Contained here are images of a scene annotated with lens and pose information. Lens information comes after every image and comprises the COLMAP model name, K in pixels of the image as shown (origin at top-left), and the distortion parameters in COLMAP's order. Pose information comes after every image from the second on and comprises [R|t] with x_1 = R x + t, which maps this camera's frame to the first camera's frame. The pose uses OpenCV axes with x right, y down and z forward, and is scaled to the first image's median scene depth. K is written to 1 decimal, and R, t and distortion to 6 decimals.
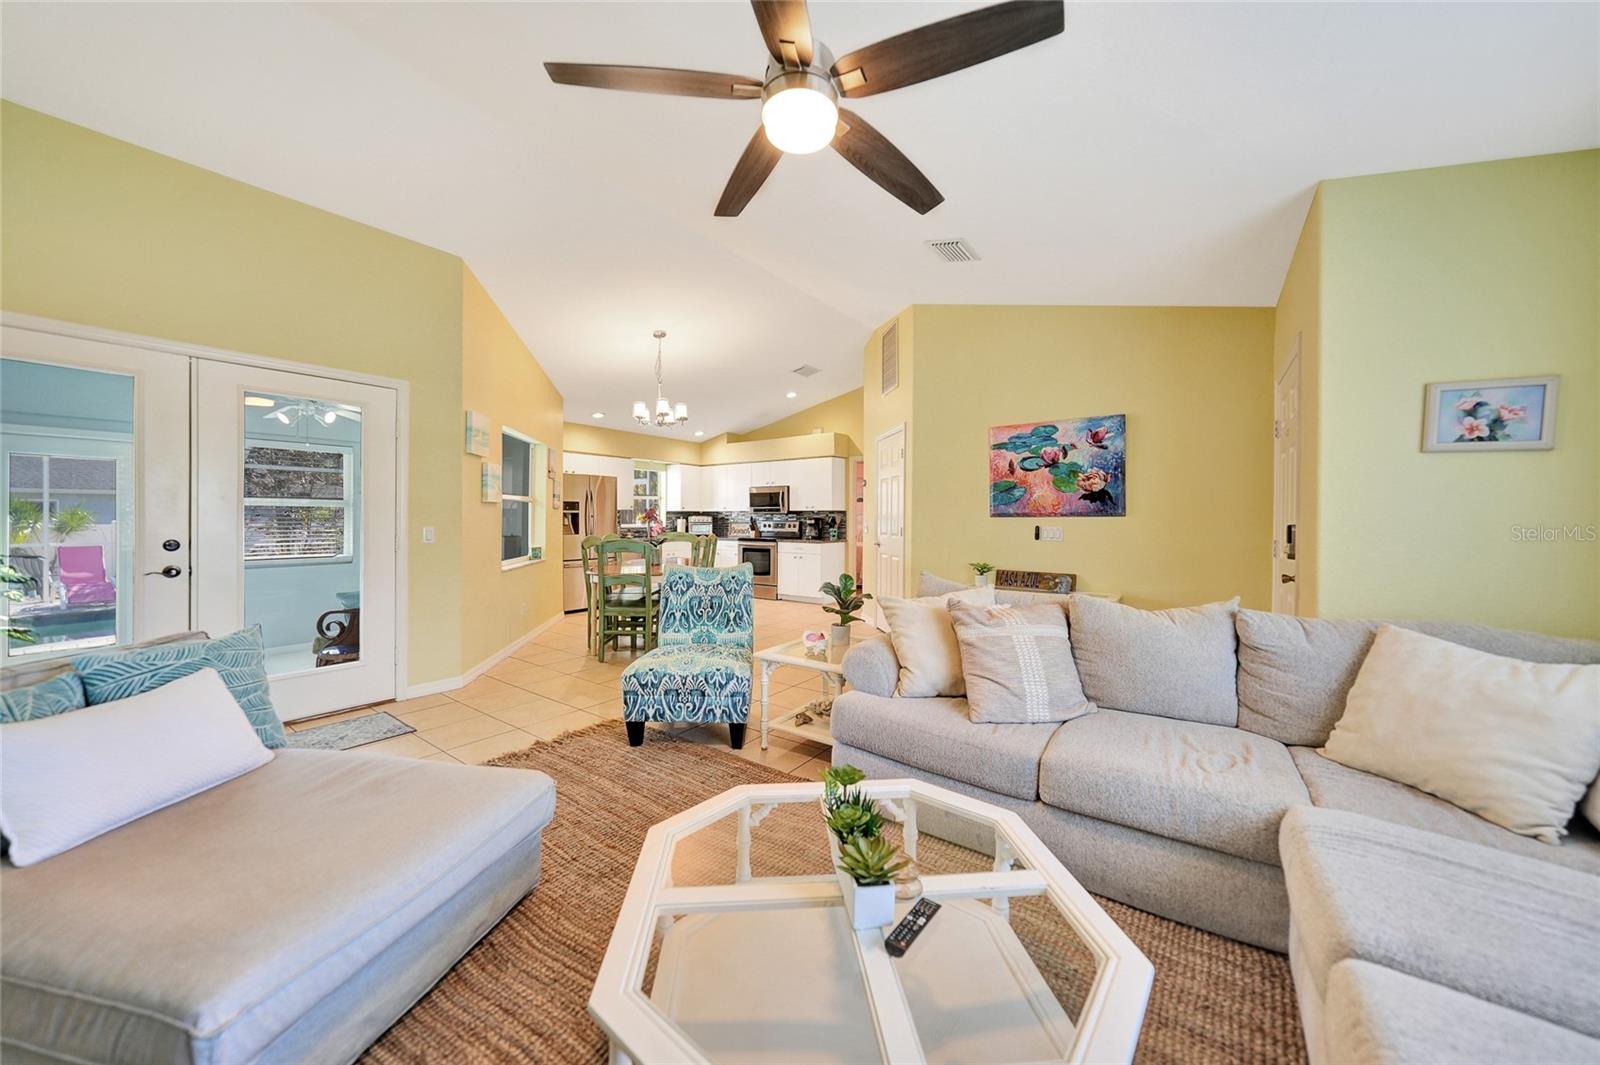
lens RADIAL K [[556.5, 0, 800.5], [0, 556.5, 525.1], [0, 0, 1]] dist [-0.019685, 0.002602]
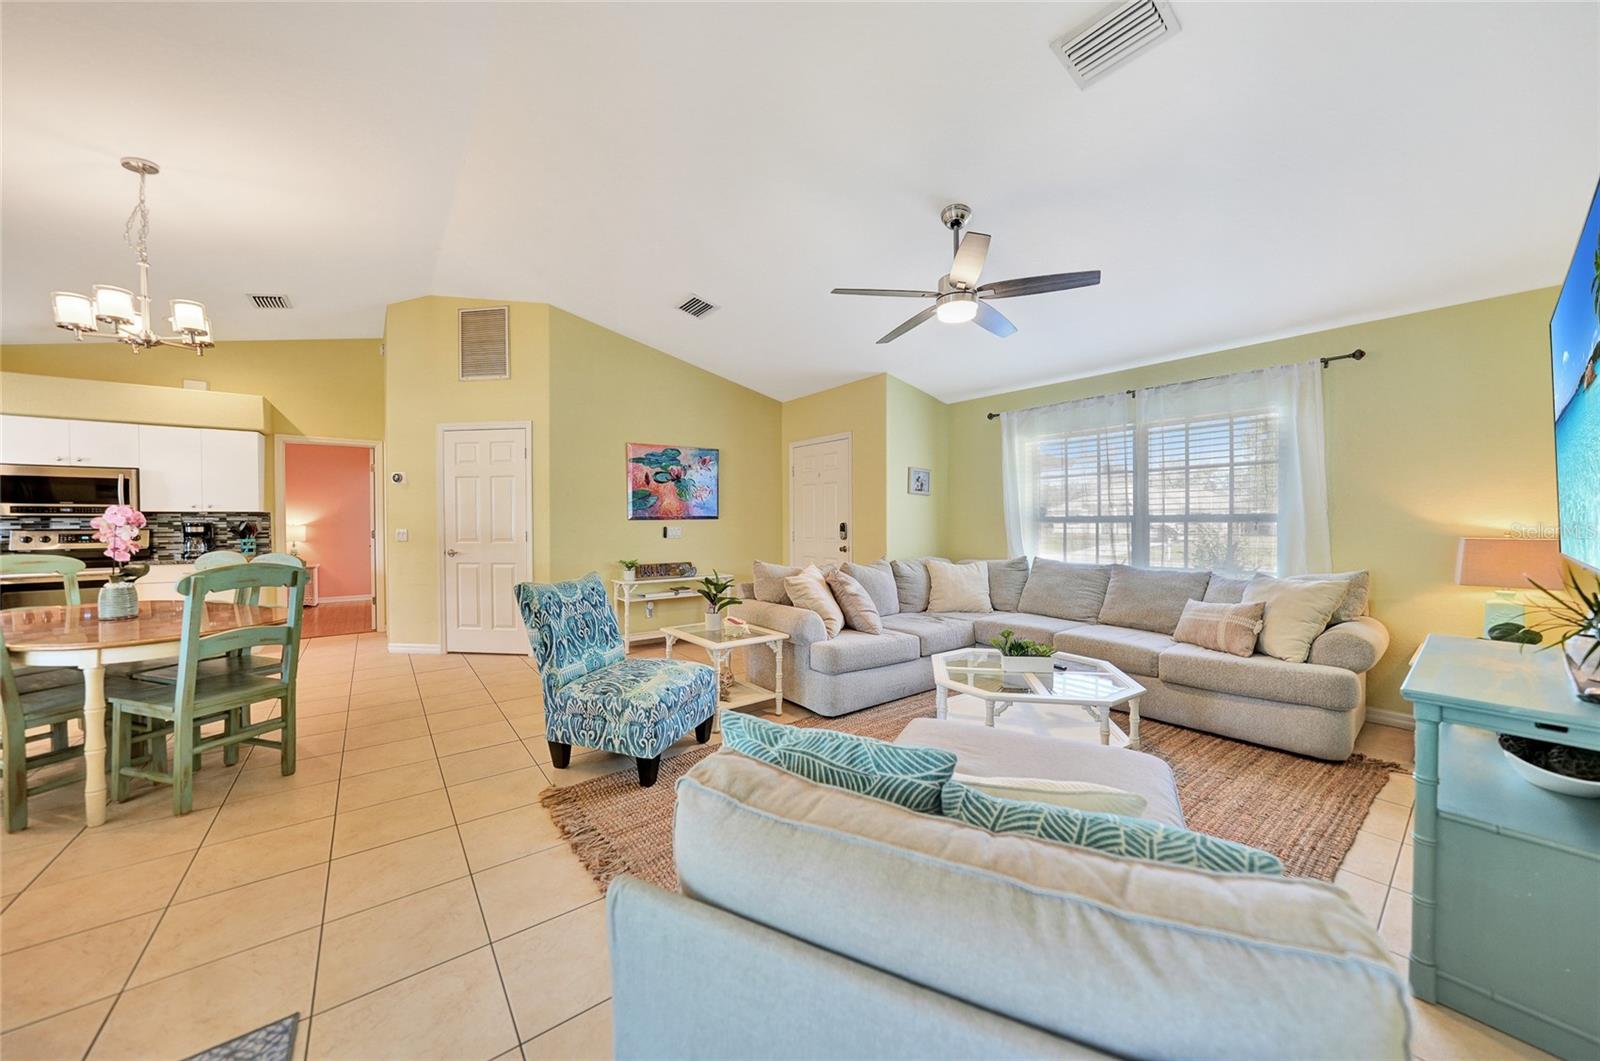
lens RADIAL K [[556.5, 0, 798.5], [0, 556.5, 530.4], [0, 0, 1]] dist [-0.019685, 0.002602]
pose [[0.286209, -0.021572, 0.957924, -0.372509], [0.017669, 0.999695, 0.017234, -0.003763], [-0.958004, 0.011993, 0.286503, 0.184077]]
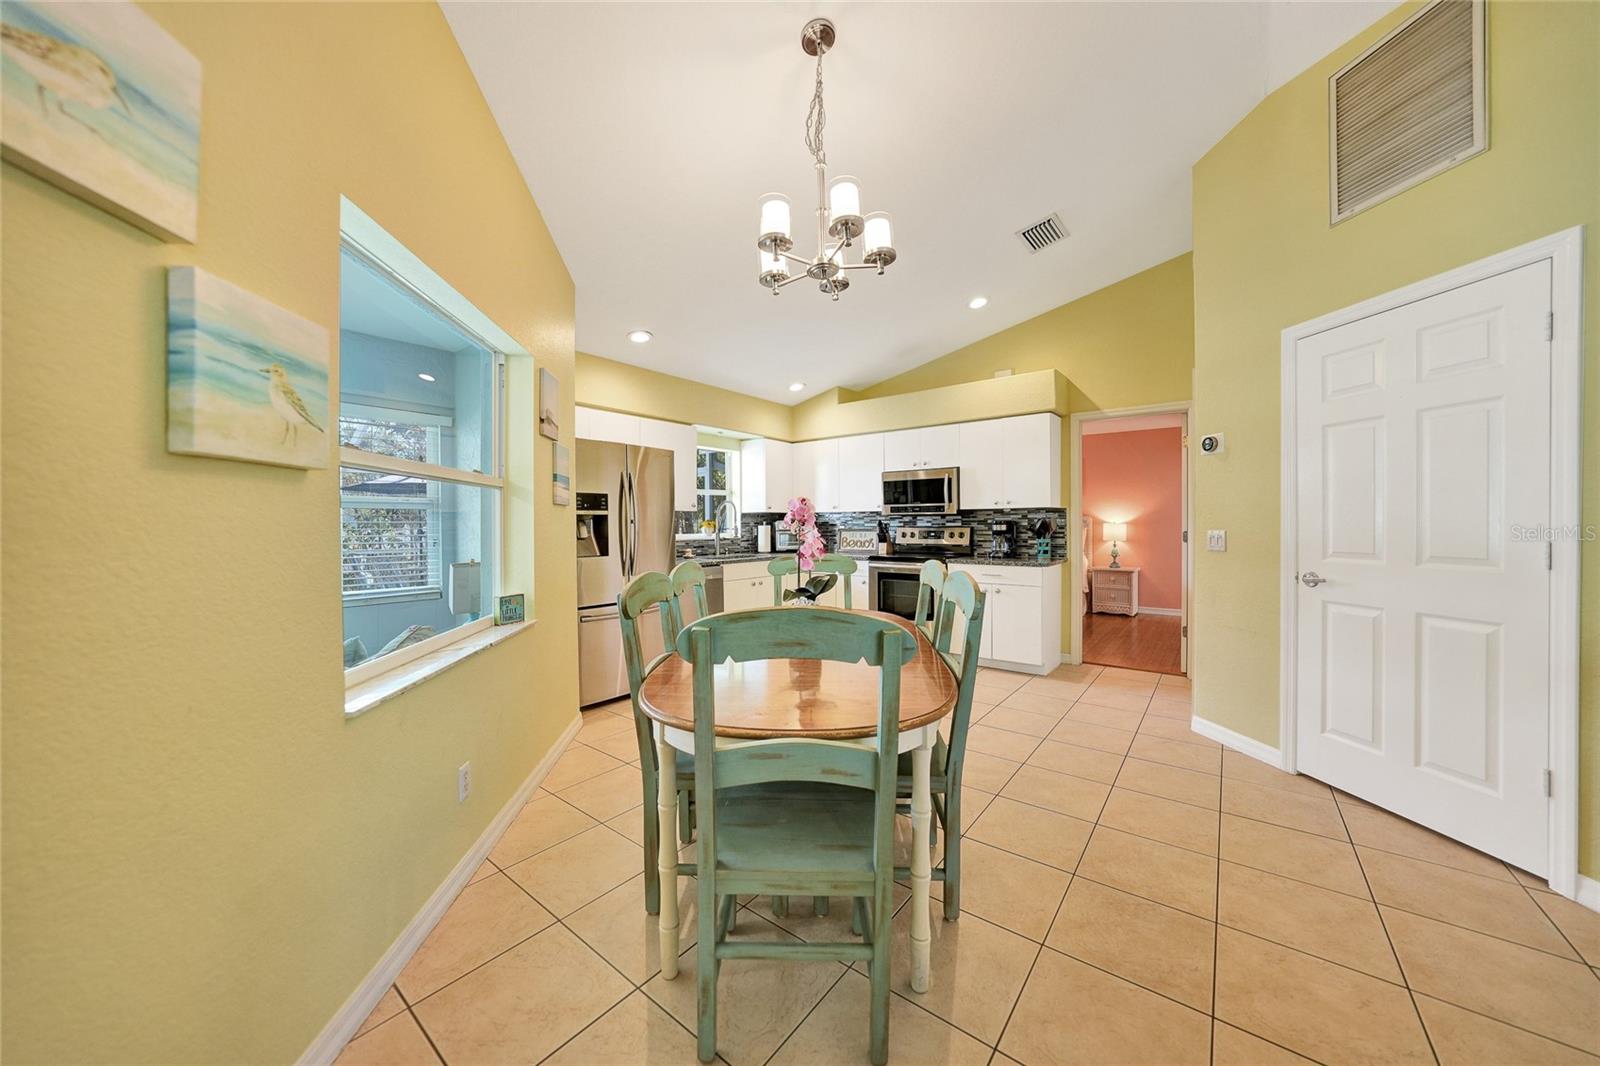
lens RADIAL K [[556.5, 0, 800.9], [0, 556.5, 526.7], [0, 0, 1]] dist [-0.019685, 0.002602]
pose [[0.999244, -0.009420, -0.037706, -0.168452], [0.009157, 0.999933, -0.007140, -0.004876], [0.037770, 0.006789, 0.999263, 0.413106]]
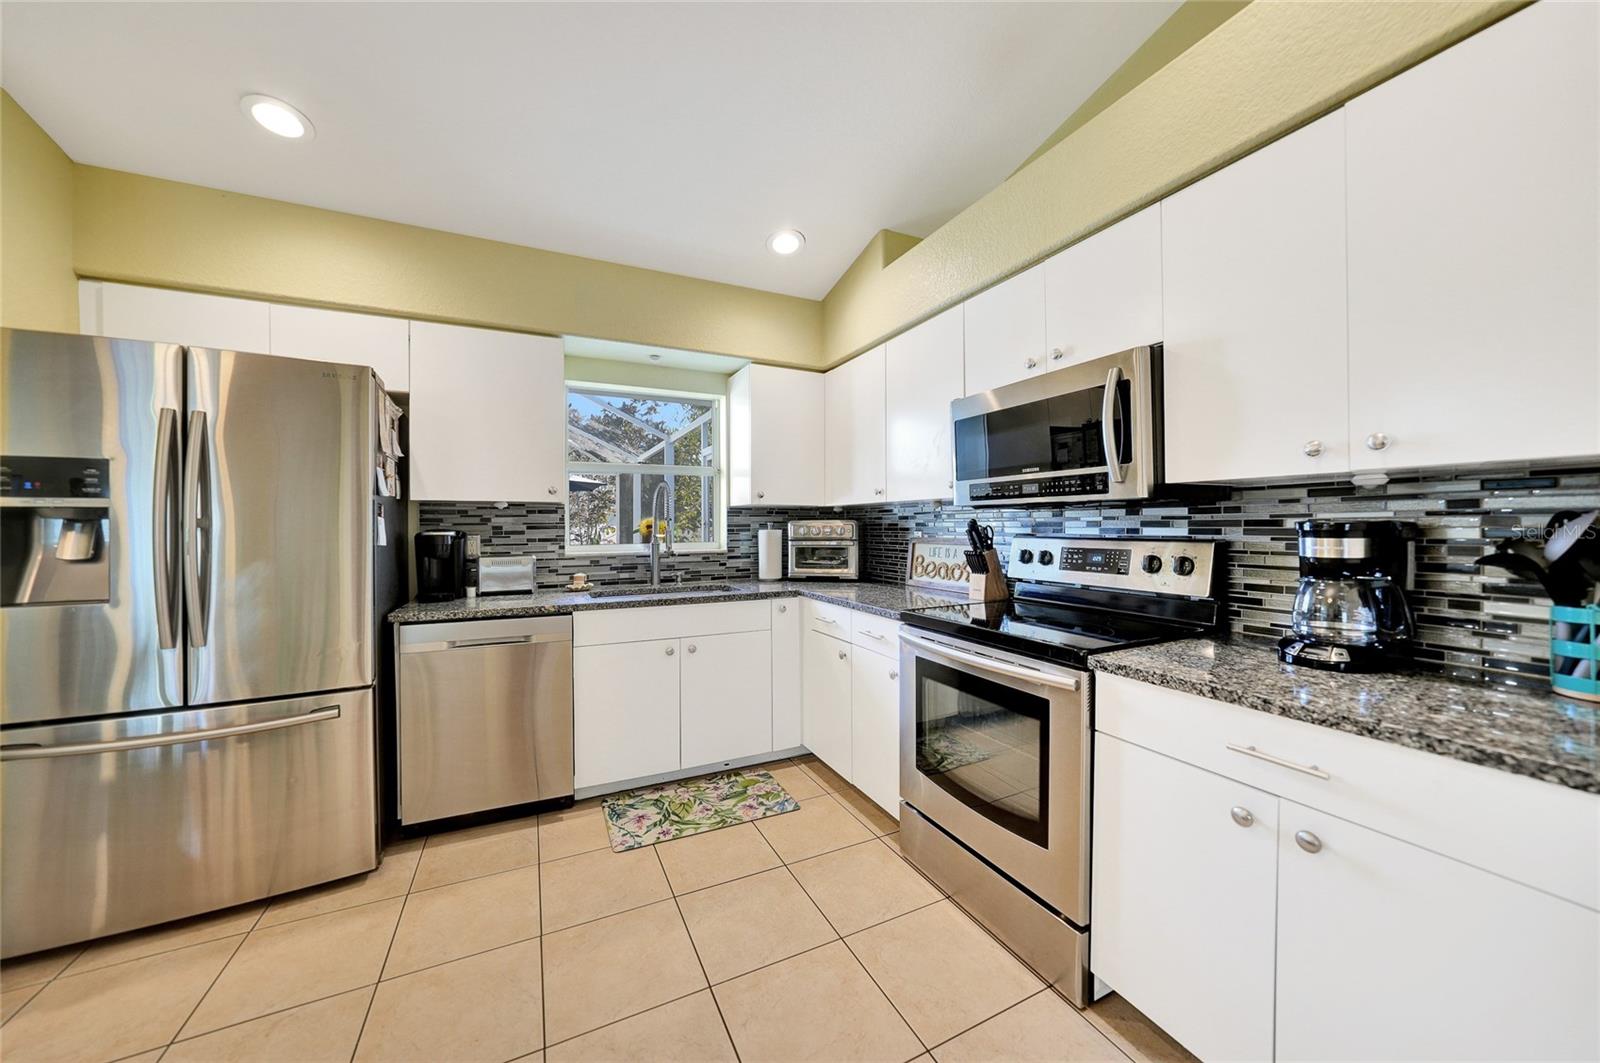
lens RADIAL K [[556.5, 0, 800.9], [0, 556.5, 527.9], [0, 0, 1]] dist [-0.019685, 0.002602]
pose [[0.880228, -0.003554, -0.474538, -0.038683], [0.000346, 0.999977, -0.006846, -0.010660], [0.474551, 0.005862, 0.880208, 0.803146]]
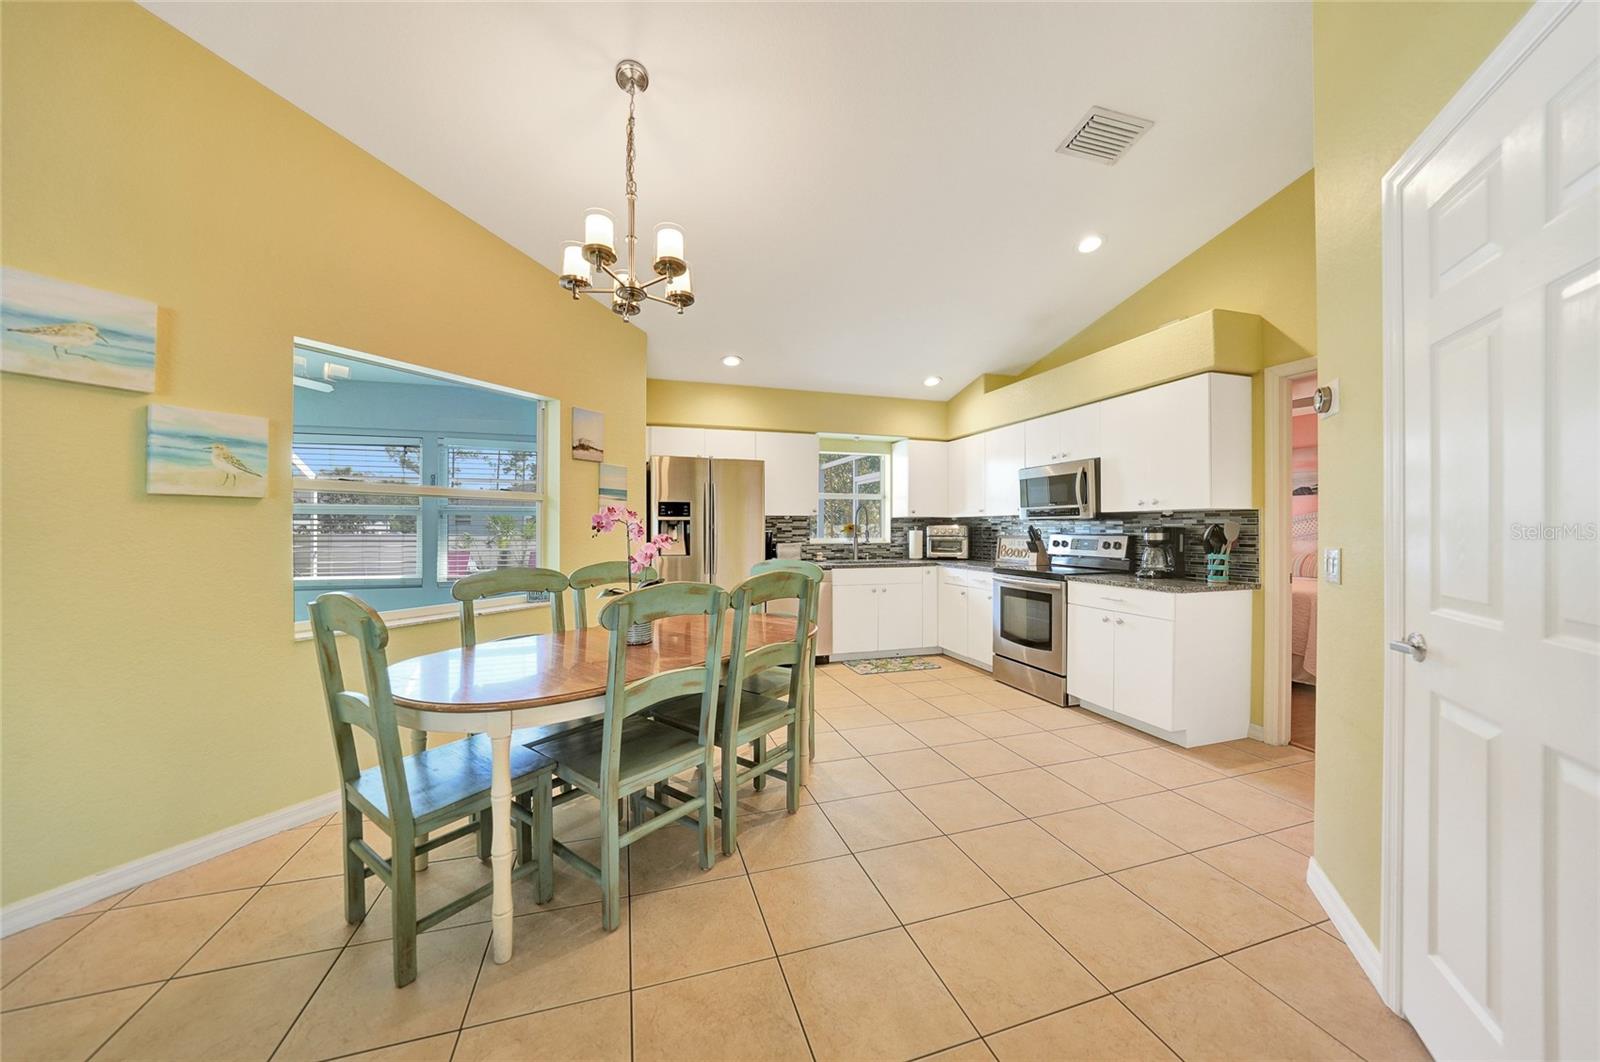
lens RADIAL K [[556.5, 0, 800.3], [0, 556.5, 527.2], [0, 0, 1]] dist [-0.019685, 0.002602]
pose [[0.799734, -0.003718, -0.600343, 0.056484], [-0.005539, 0.999893, -0.013571, -0.006080], [0.600329, 0.014178, 0.799627, 0.498599]]
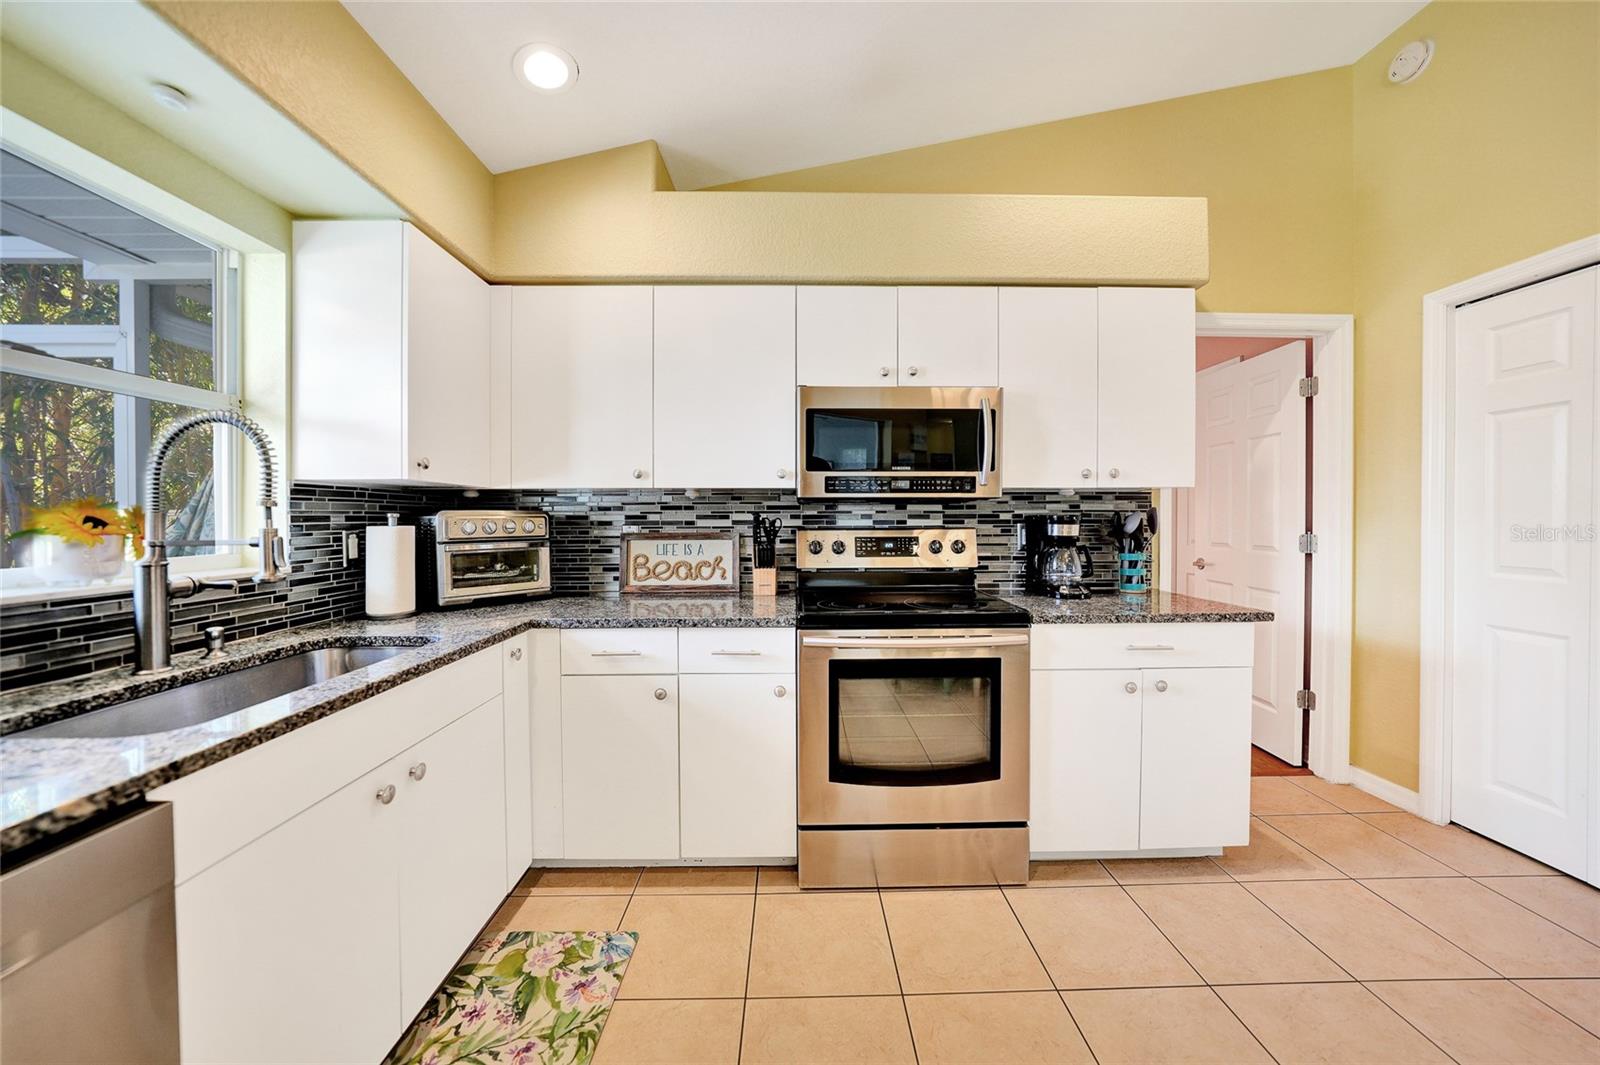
lens RADIAL K [[556.5, 0, 802.4], [0, 556.5, 523.1], [0, 0, 1]] dist [-0.019685, 0.002602]
pose [[0.803873, -0.010887, 0.594702, -0.242257], [0.012494, 0.999921, 0.001416, -0.011497], [-0.594670, 0.006292, 0.803945, 0.865075]]
